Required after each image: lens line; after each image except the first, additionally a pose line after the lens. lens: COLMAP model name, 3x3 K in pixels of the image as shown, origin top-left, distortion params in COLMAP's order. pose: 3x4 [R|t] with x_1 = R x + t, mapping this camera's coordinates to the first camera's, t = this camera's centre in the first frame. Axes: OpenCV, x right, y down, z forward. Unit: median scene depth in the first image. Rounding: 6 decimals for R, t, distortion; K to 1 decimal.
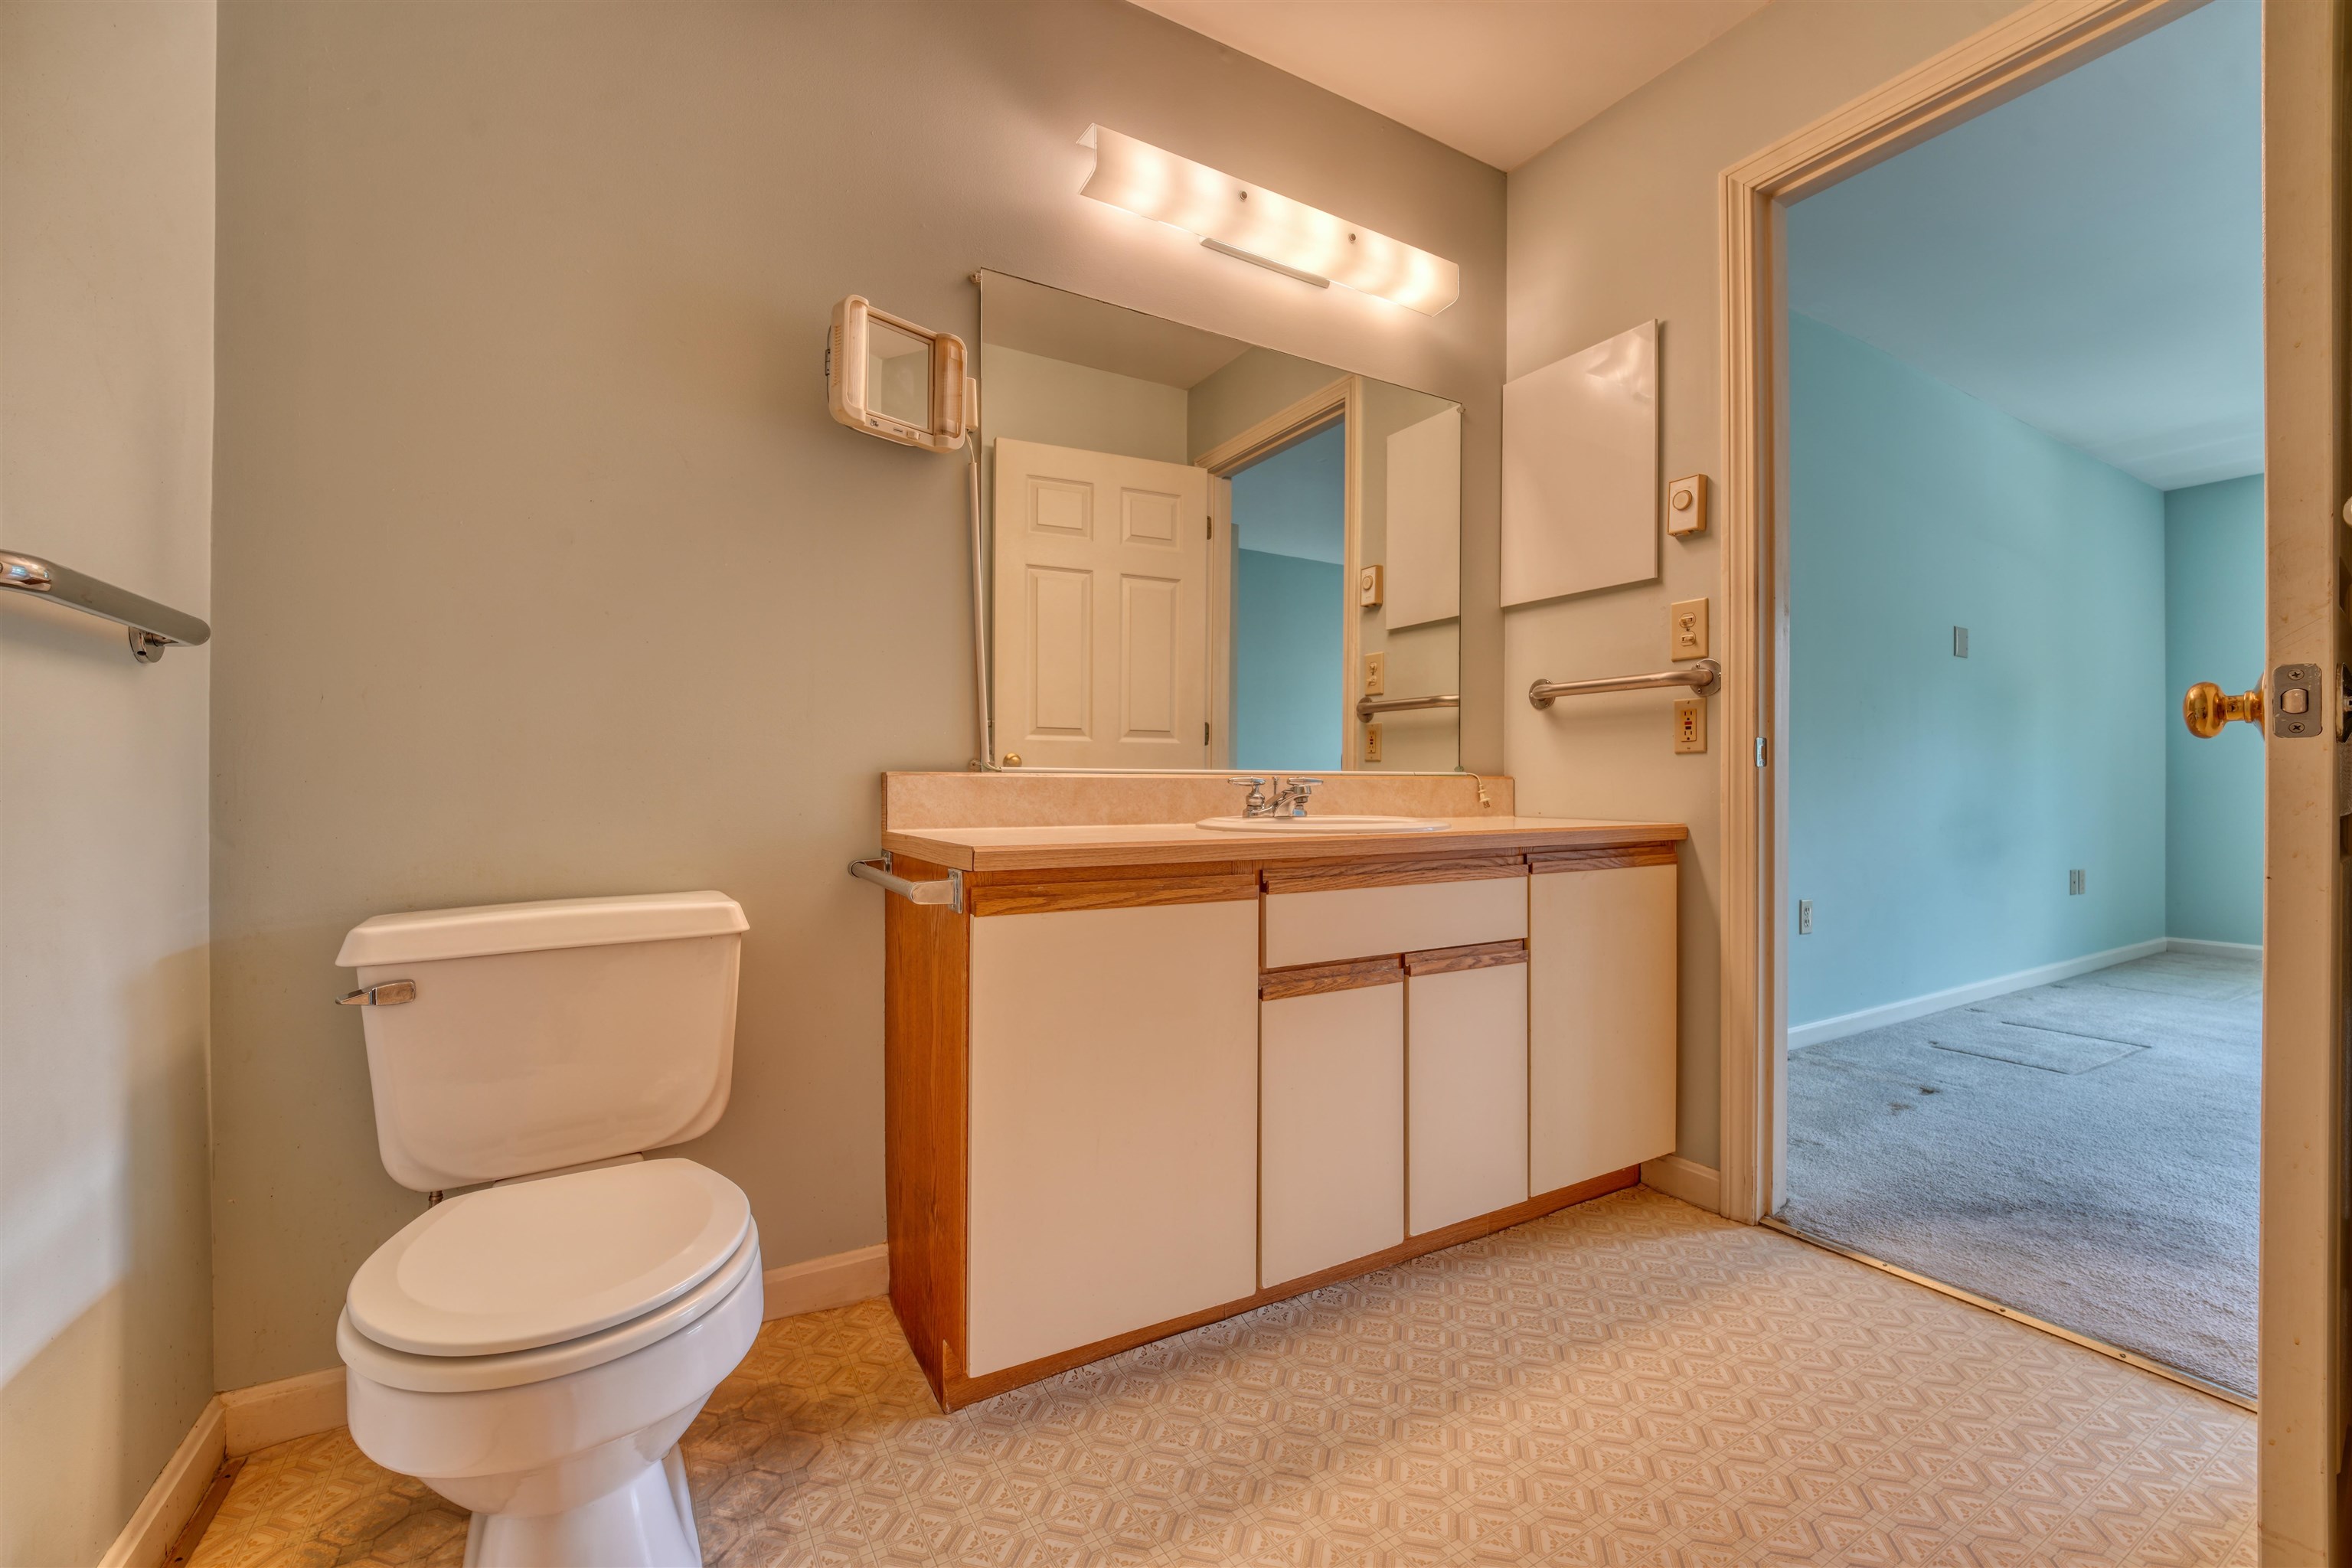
lens RADIAL K [[953.4, 0, 1184.8], [0, 953.4, 783.3], [0, 0, 1]] dist [0.008559, -0.009868]
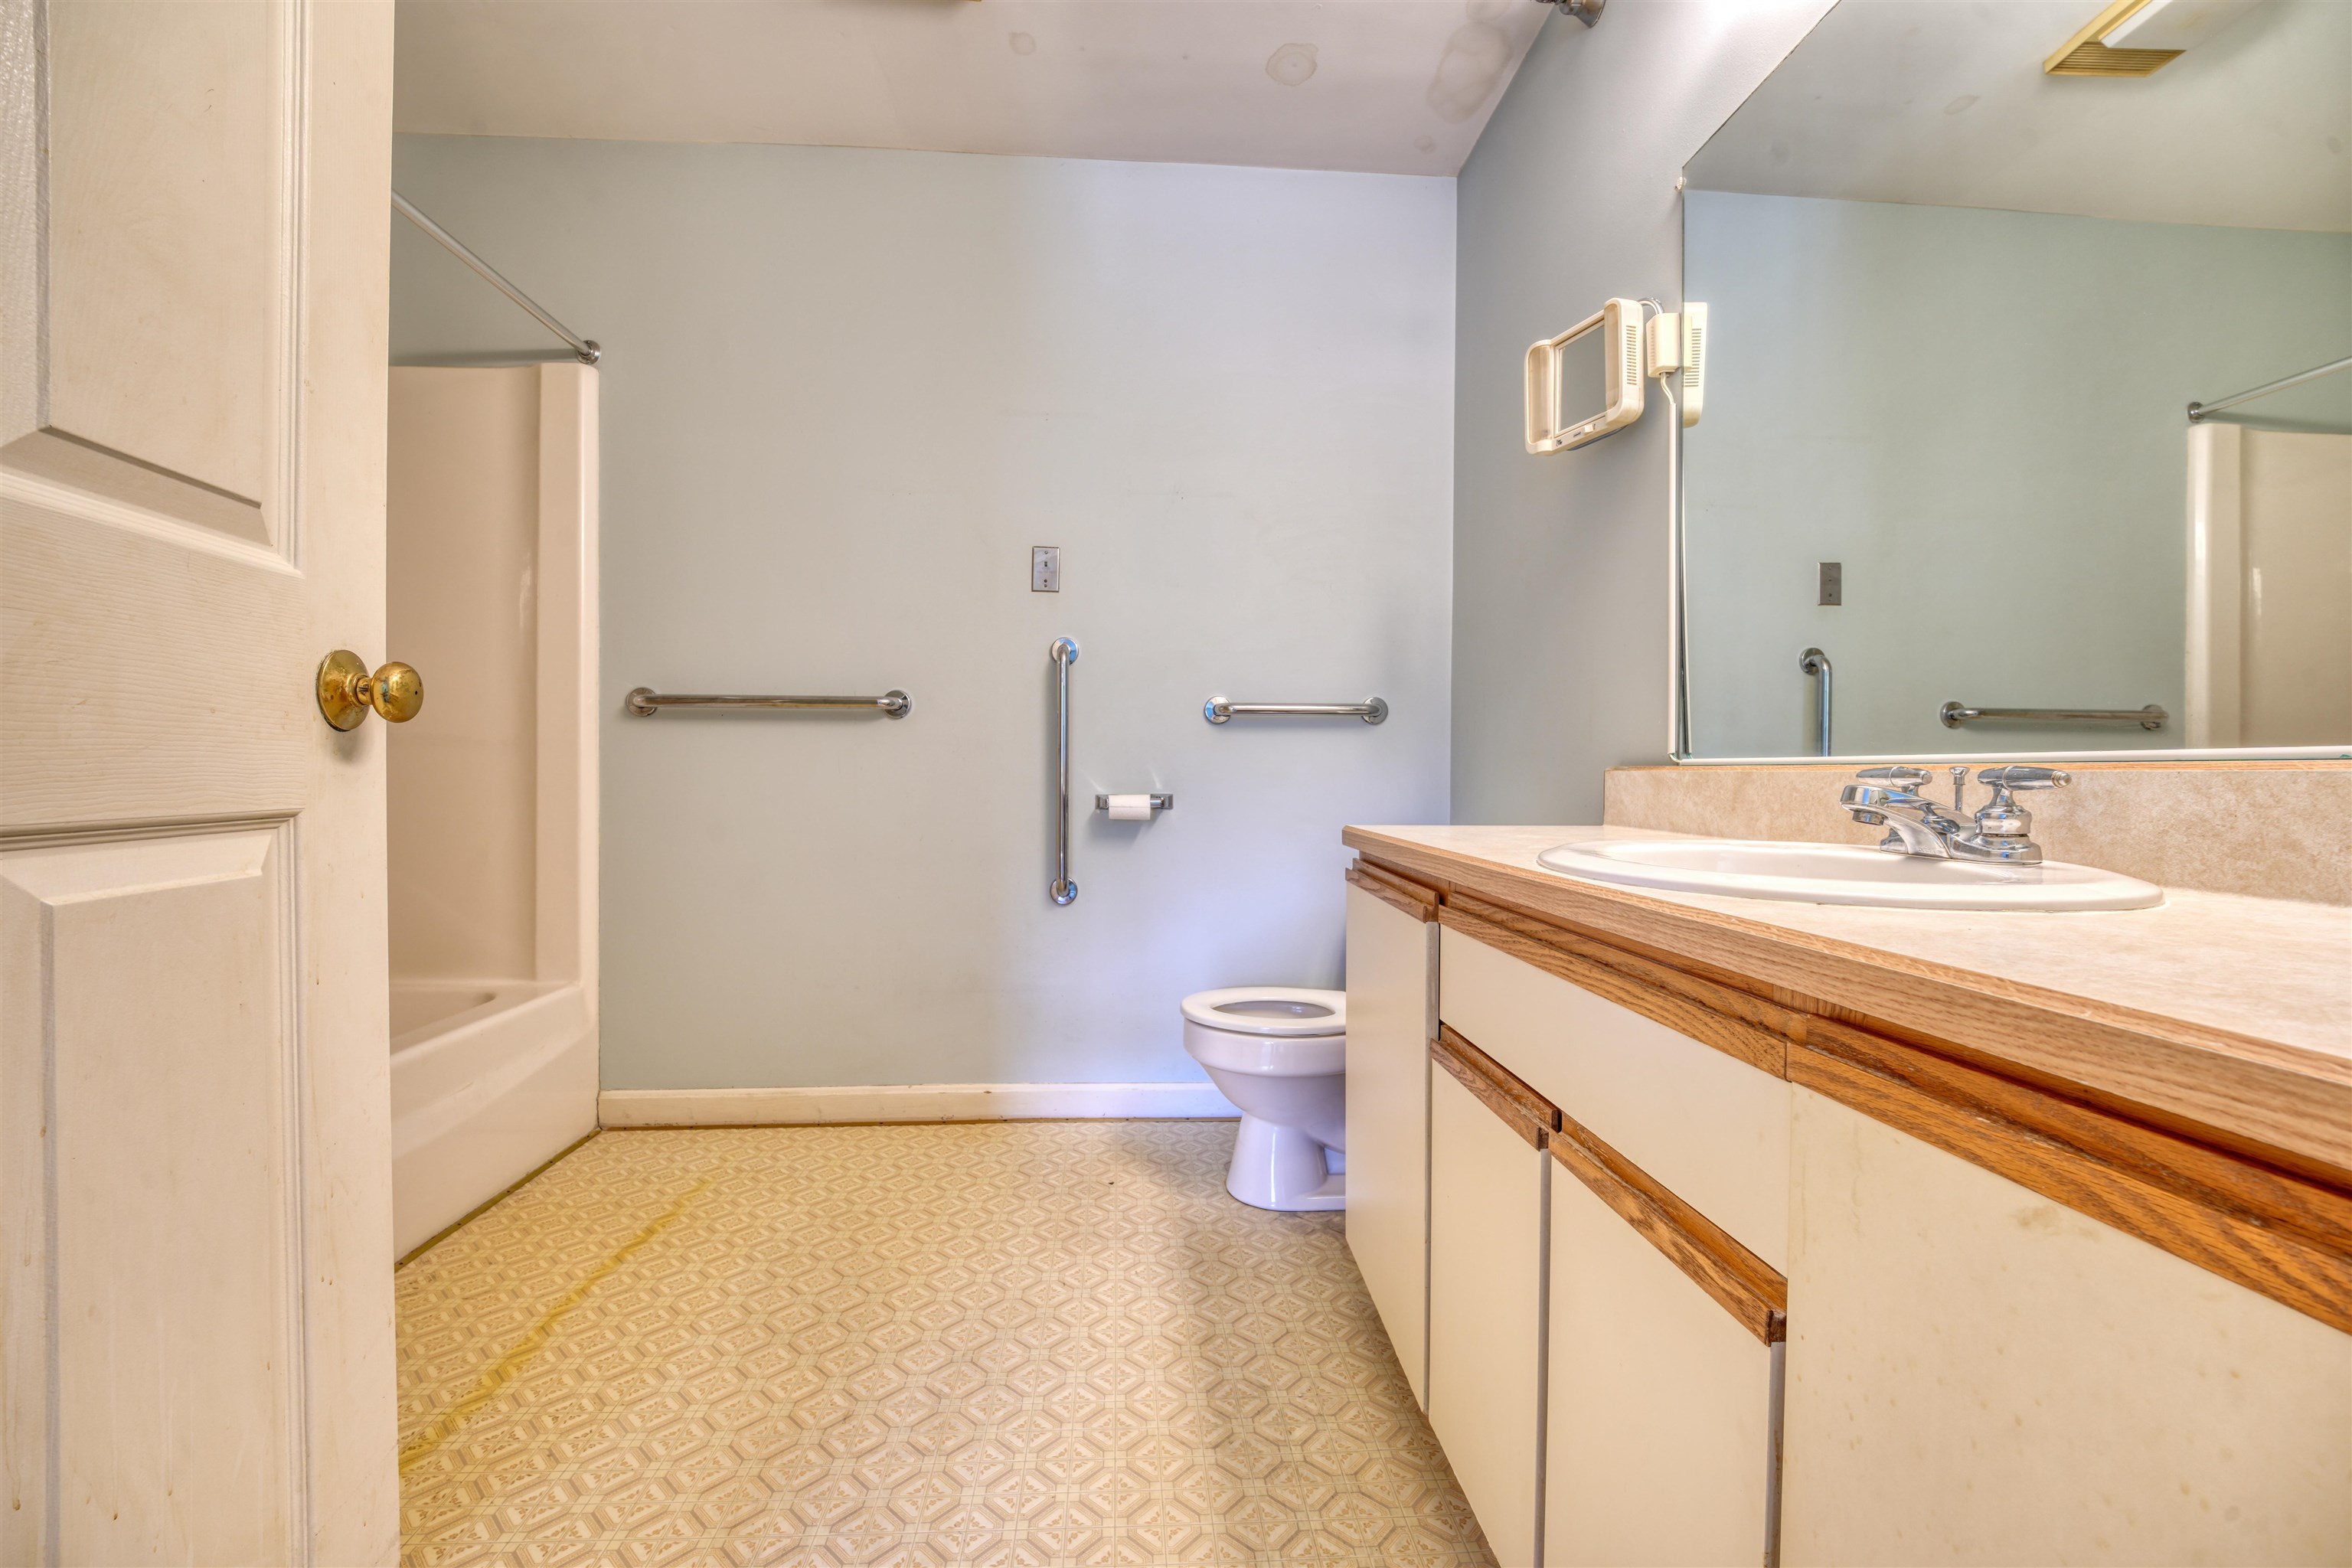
lens RADIAL K [[953.4, 0, 1184.8], [0, 953.4, 783.3], [0, 0, 1]] dist [0.008559, -0.009868]
pose [[-0.453339, 0.004468, -0.891327, 0.342959], [-0.004305, 0.999965, 0.007202, -0.000424], [0.891328, 0.007102, -0.453304, 0.463380]]
